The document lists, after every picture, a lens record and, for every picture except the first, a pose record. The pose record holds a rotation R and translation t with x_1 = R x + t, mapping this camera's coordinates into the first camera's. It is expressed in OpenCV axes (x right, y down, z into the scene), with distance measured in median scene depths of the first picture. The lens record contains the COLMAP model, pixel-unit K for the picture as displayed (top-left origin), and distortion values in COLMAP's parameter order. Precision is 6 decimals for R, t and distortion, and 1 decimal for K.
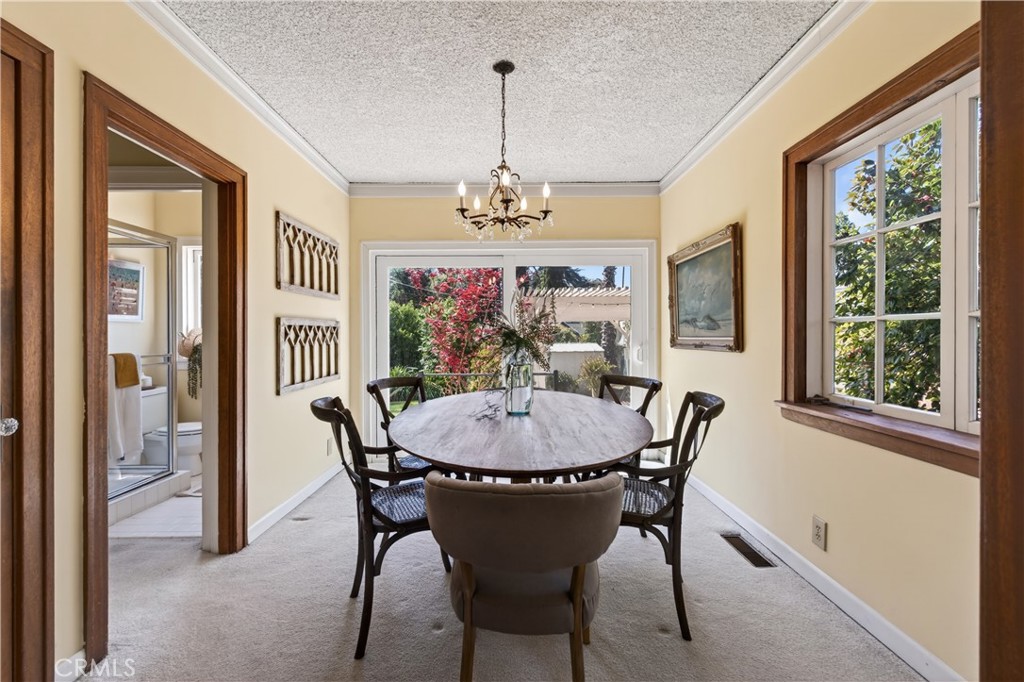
lens RADIAL K [[435.9, 0, 513.6], [0, 435.9, 334.0], [0, 0, 1]] dist [0.000694, -0.000131]
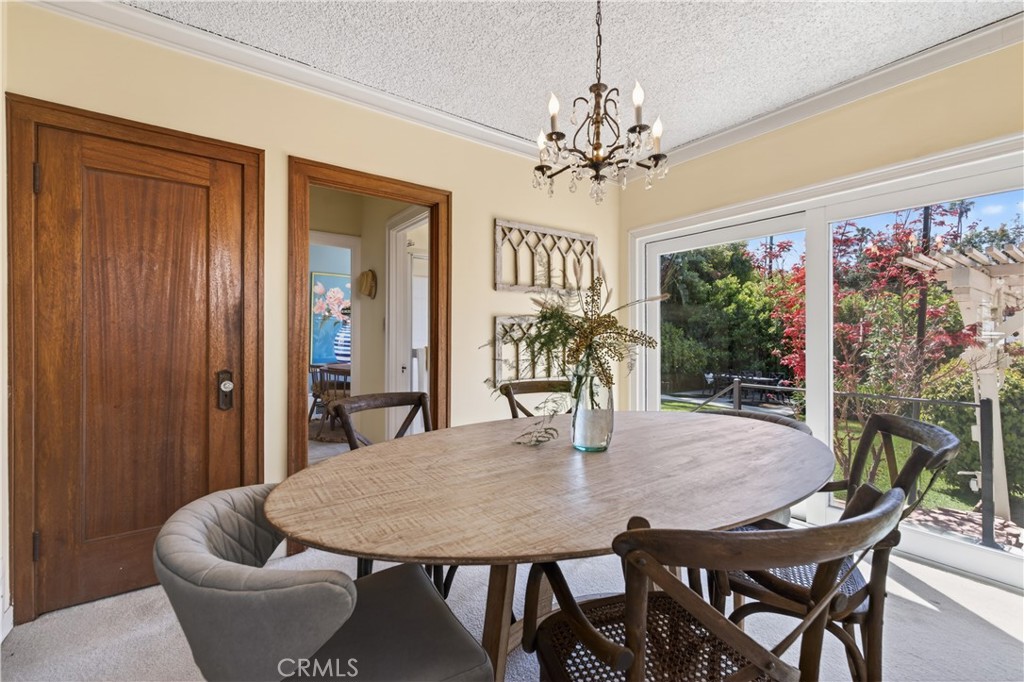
lens RADIAL K [[435.9, 0, 513.6], [0, 435.9, 334.0], [0, 0, 1]] dist [0.000694, -0.000131]
pose [[0.585990, 0.002936, -0.810313, 0.430697], [-0.001009, 0.999995, 0.002894, 0.003672], [0.810318, -0.000879, 0.585990, 0.467119]]
